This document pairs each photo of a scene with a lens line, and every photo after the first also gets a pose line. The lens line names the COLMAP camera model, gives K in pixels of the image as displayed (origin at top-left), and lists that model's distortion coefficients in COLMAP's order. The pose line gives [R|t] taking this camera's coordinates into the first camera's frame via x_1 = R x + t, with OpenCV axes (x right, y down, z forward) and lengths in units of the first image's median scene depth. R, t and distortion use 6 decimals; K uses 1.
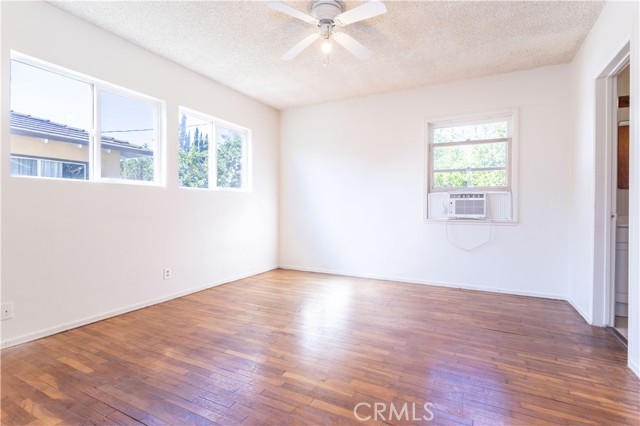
lens RADIAL K [[312.7, 0, 320.9], [0, 312.7, 210.4], [0, 0, 1]] dist [-0.010610, 0.003701]
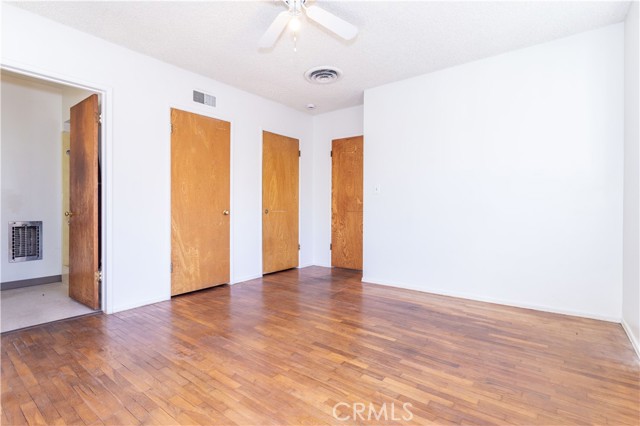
lens RADIAL K [[312.7, 0, 320.5], [0, 312.7, 210.8], [0, 0, 1]] dist [-0.010610, 0.003701]
pose [[-0.985298, -0.003141, 0.170817, -0.236840], [0.000354, 0.999791, 0.020427, -0.020398], [-0.170846, 0.020187, -0.985091, 2.132723]]
